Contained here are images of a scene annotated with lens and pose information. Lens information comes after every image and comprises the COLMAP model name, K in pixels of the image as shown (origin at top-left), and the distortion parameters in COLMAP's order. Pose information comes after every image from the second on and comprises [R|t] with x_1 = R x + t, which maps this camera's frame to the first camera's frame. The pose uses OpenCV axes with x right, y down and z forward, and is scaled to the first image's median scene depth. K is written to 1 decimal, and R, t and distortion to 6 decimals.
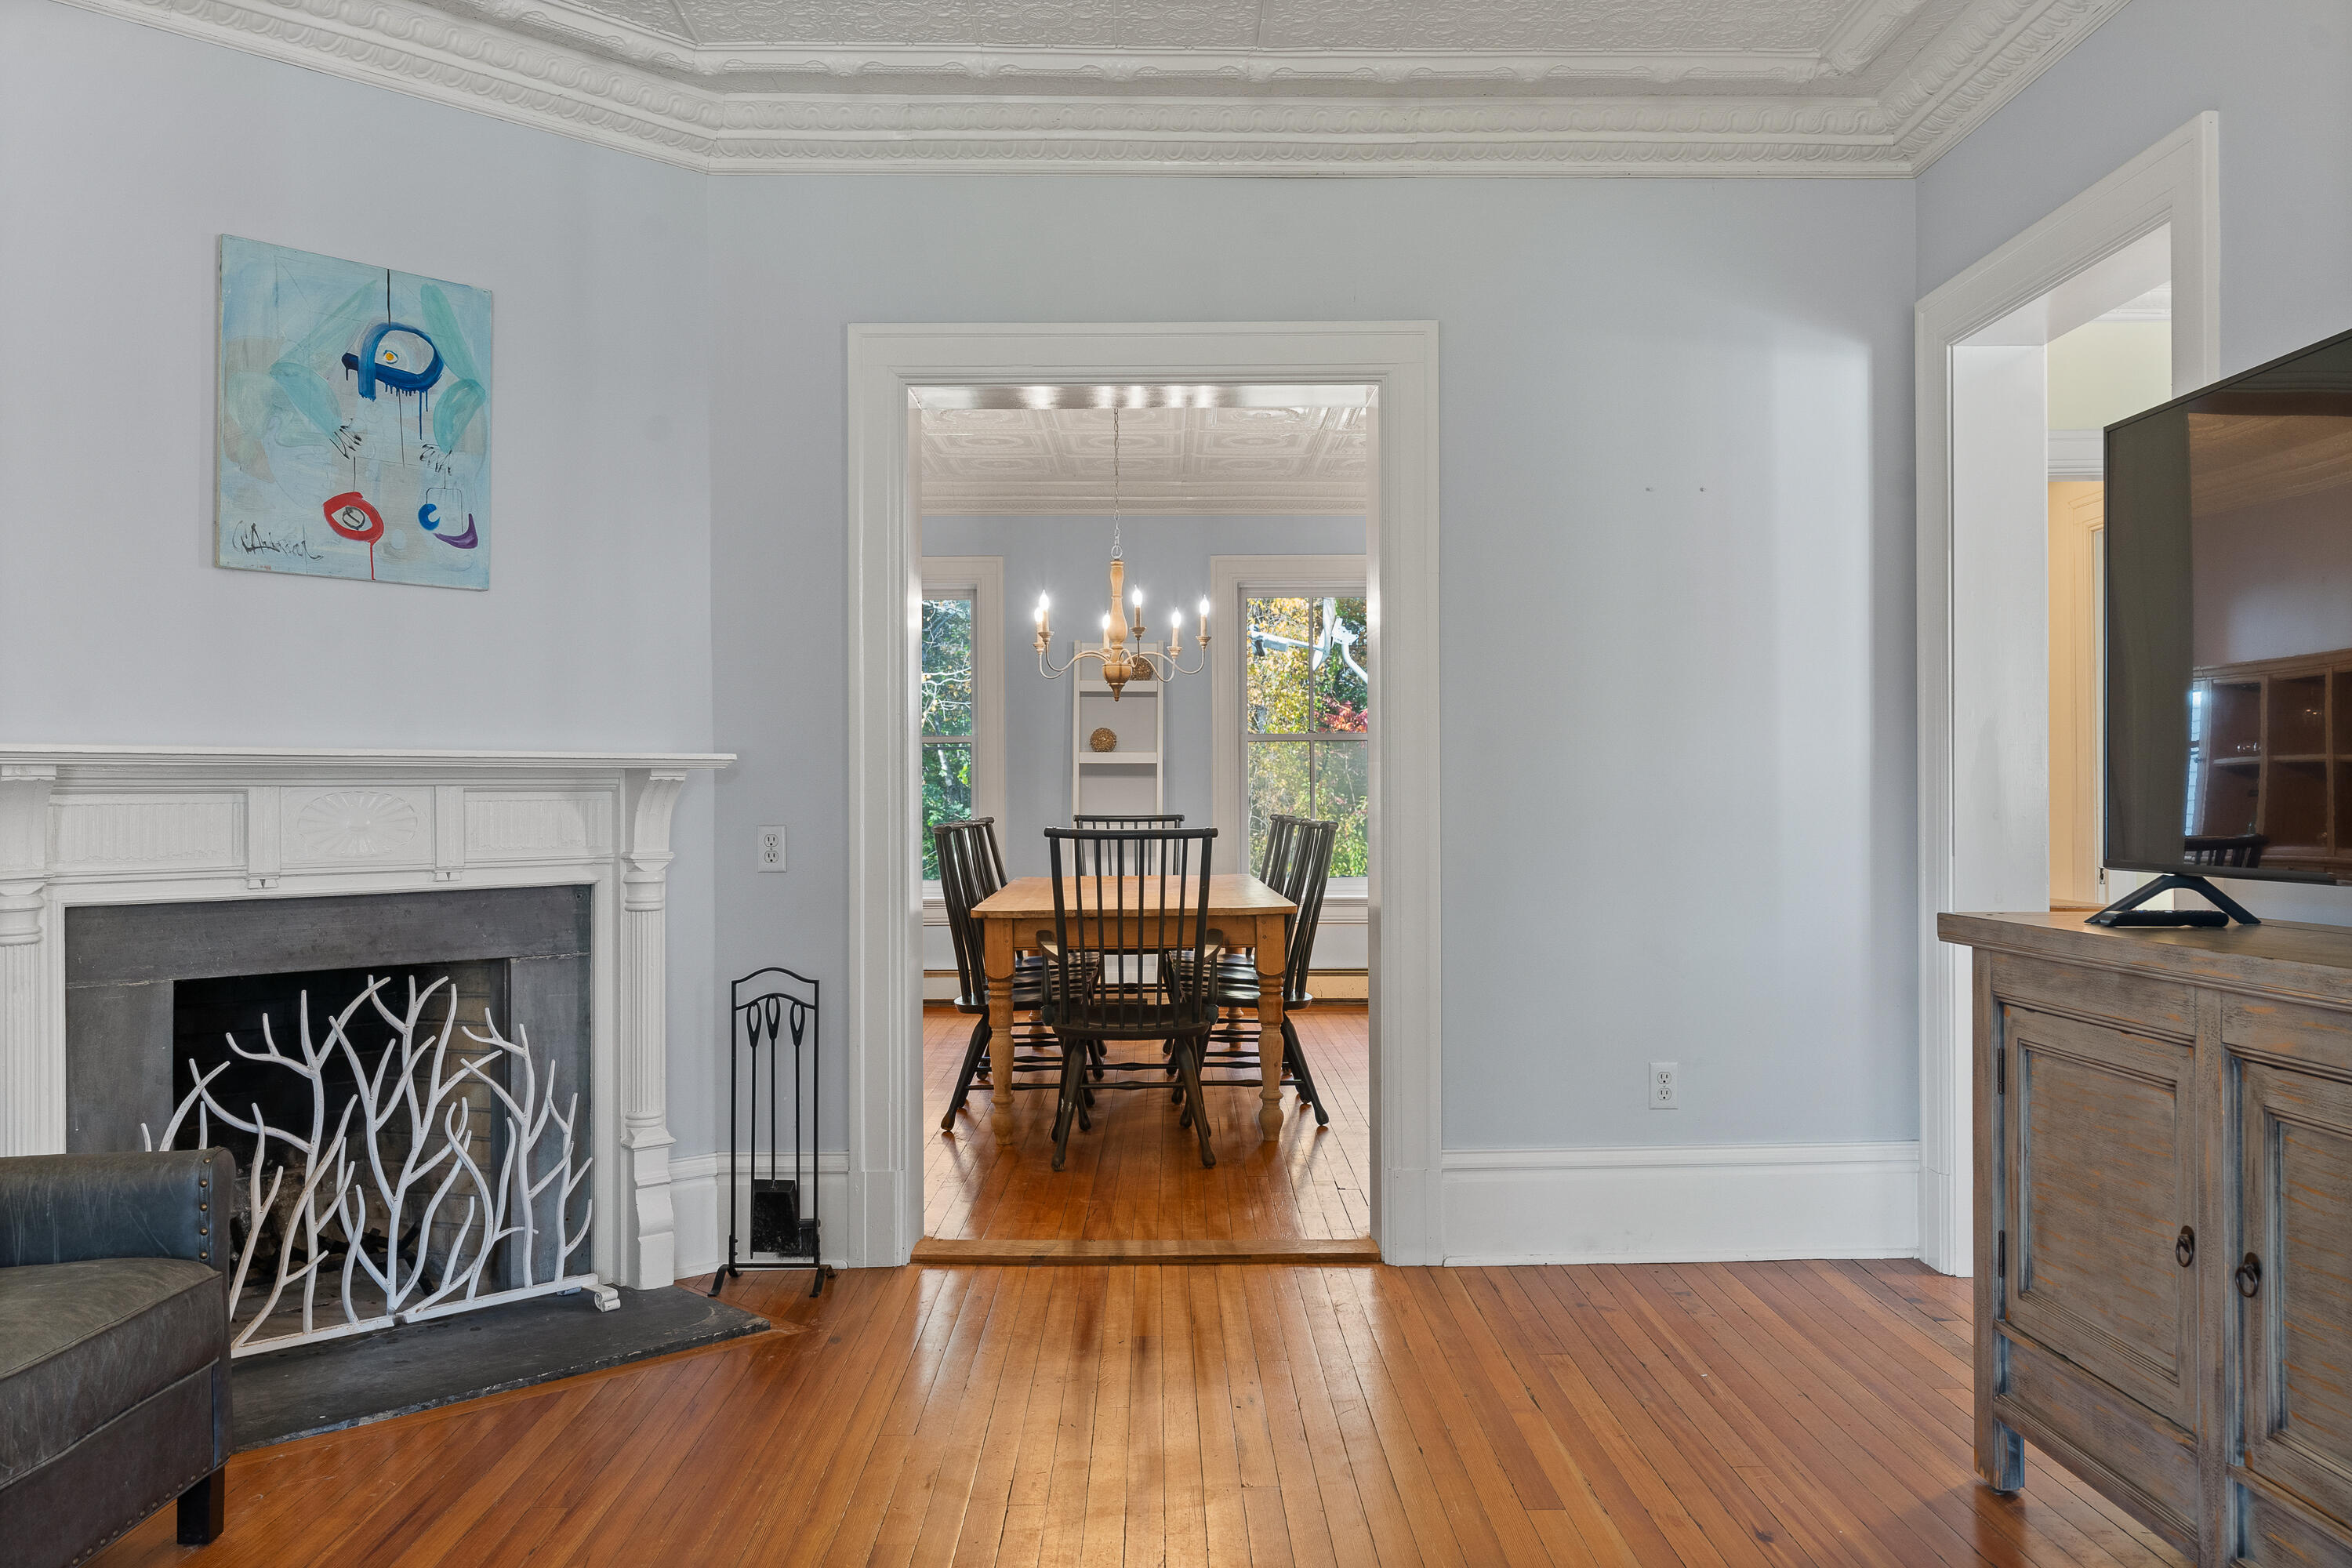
lens RADIAL K [[1851.9, 0, 1180.6], [0, 1851.9, 794.7], [0, 0, 1]] dist [0.005697, 0.004955]
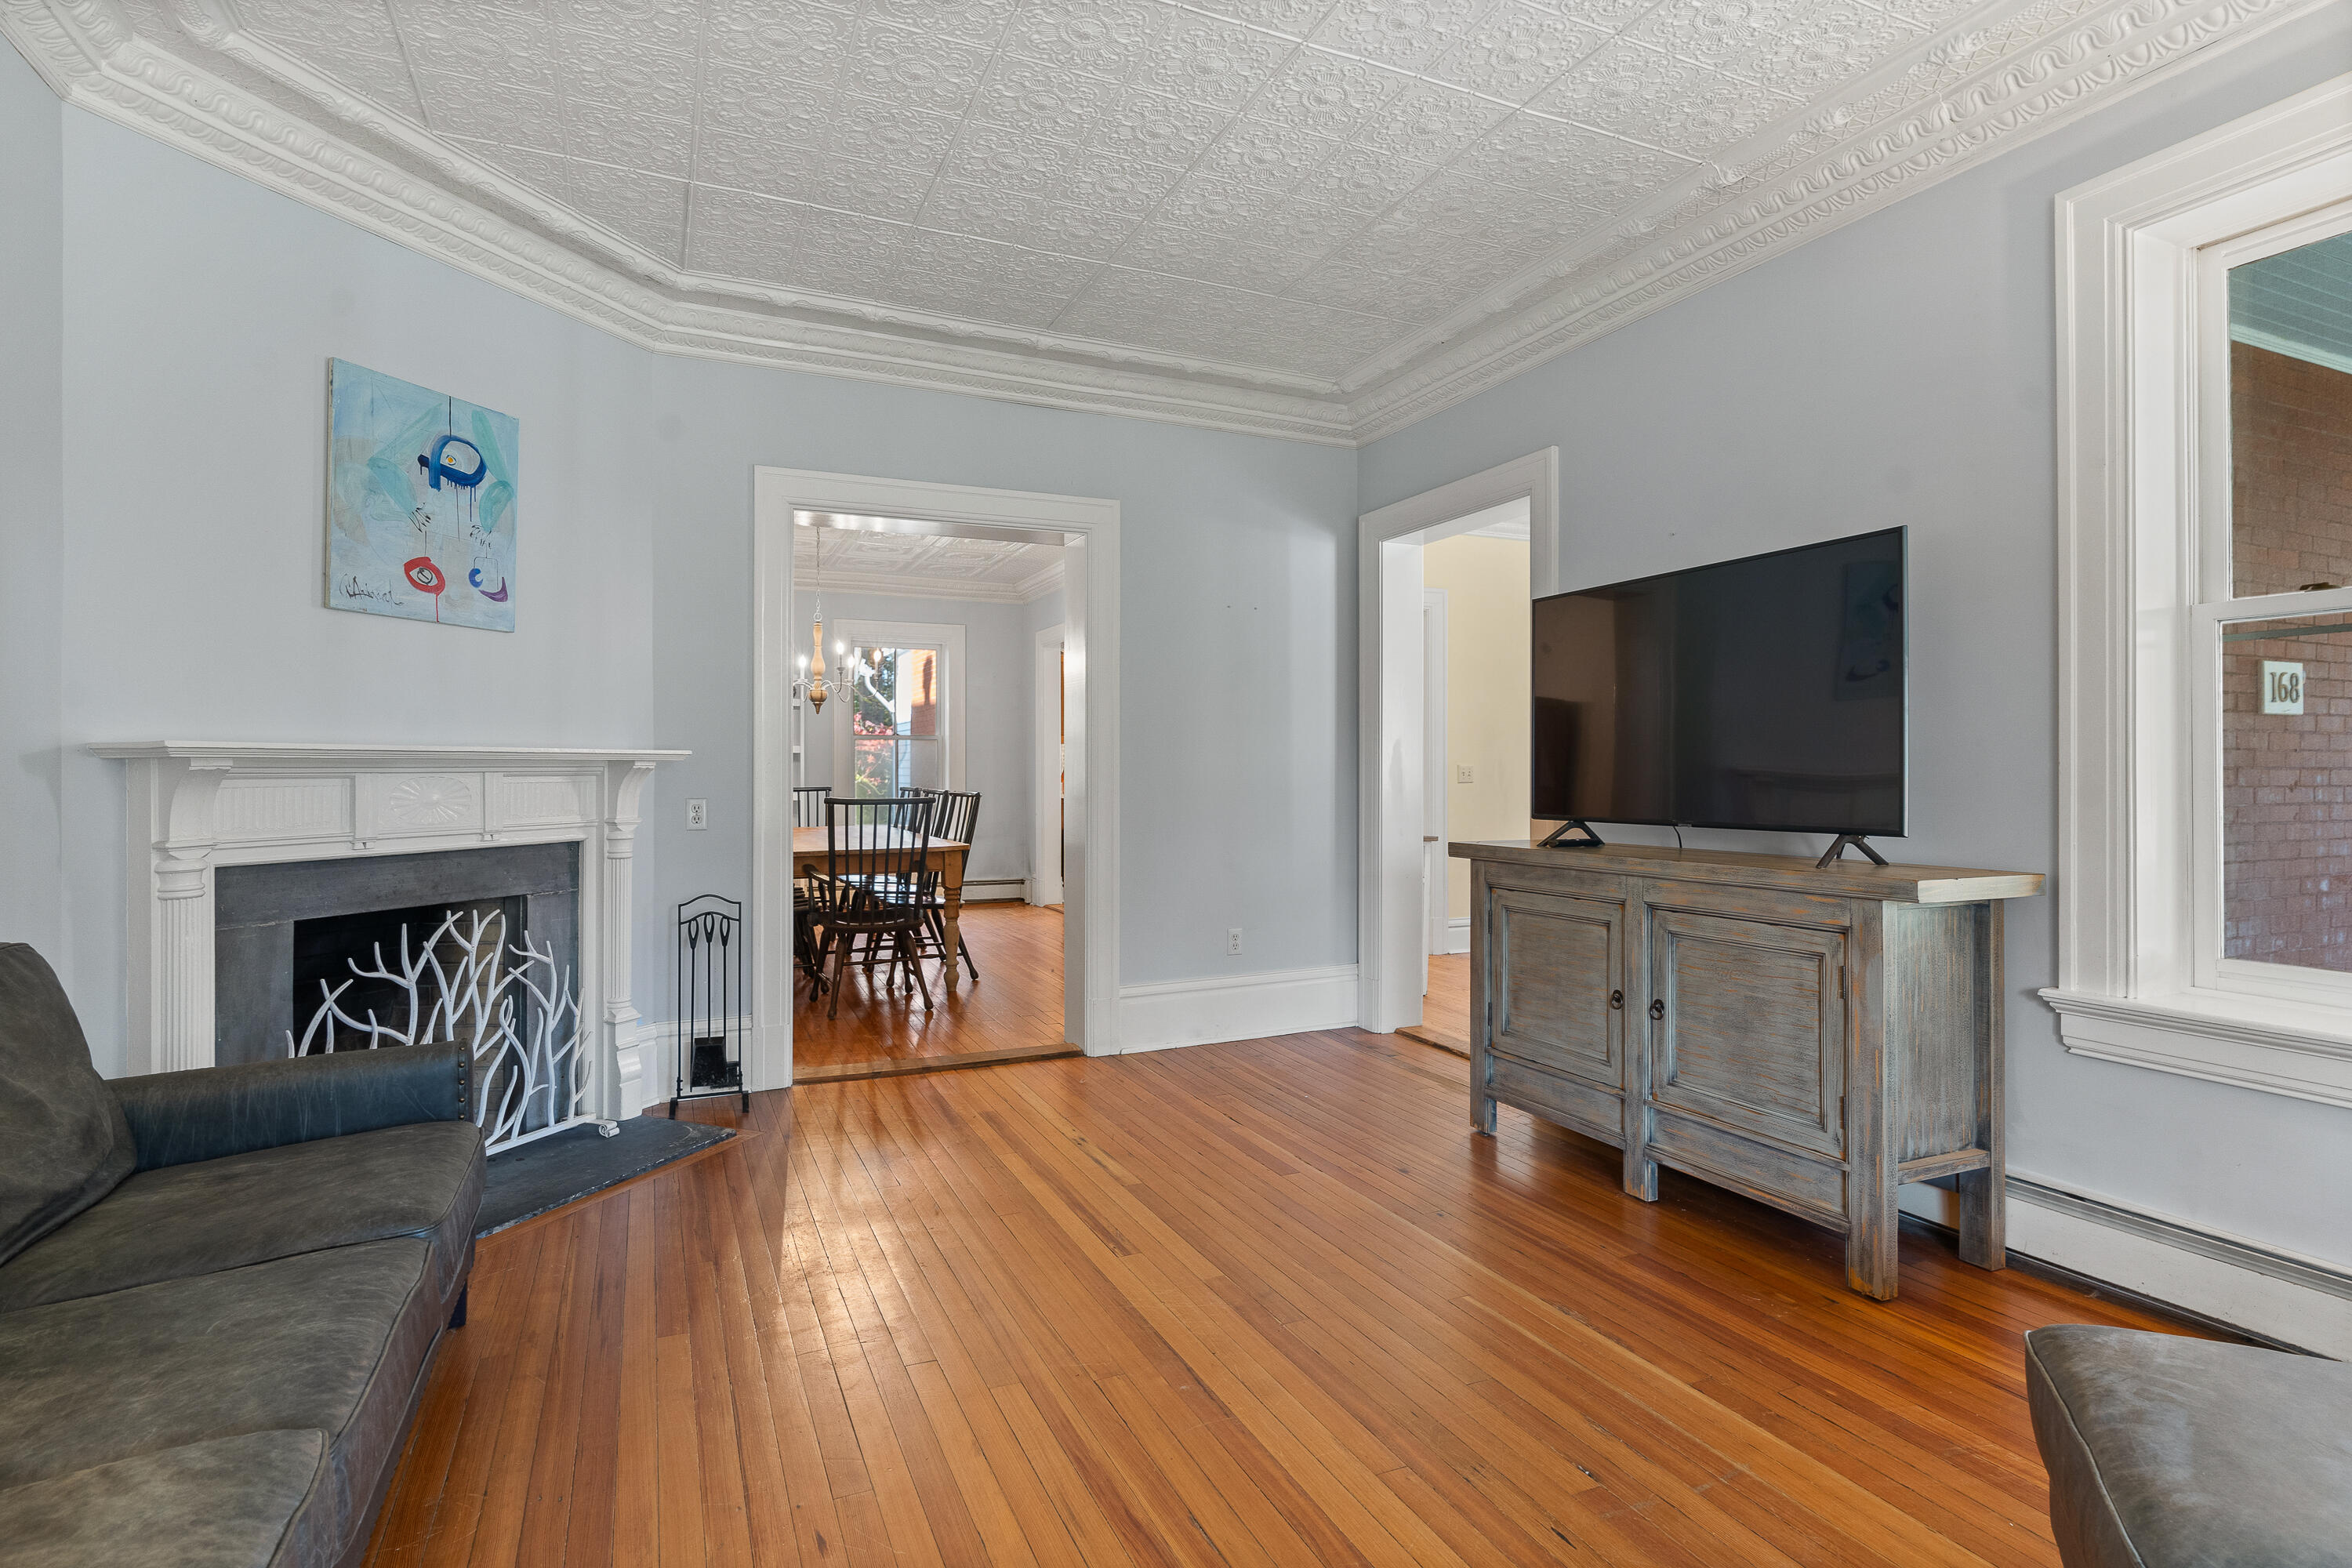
lens RADIAL K [[1153.4, 0, 1174.6], [0, 1153.4, 771.7], [0, 0, 1]] dist [-0.006412, 0.000784]
pose [[0.917631, 0.003495, 0.397418, -0.272658], [-0.003929, 0.999992, 0.000277, -0.007622], [-0.397414, -0.001816, 0.917637, 0.004835]]
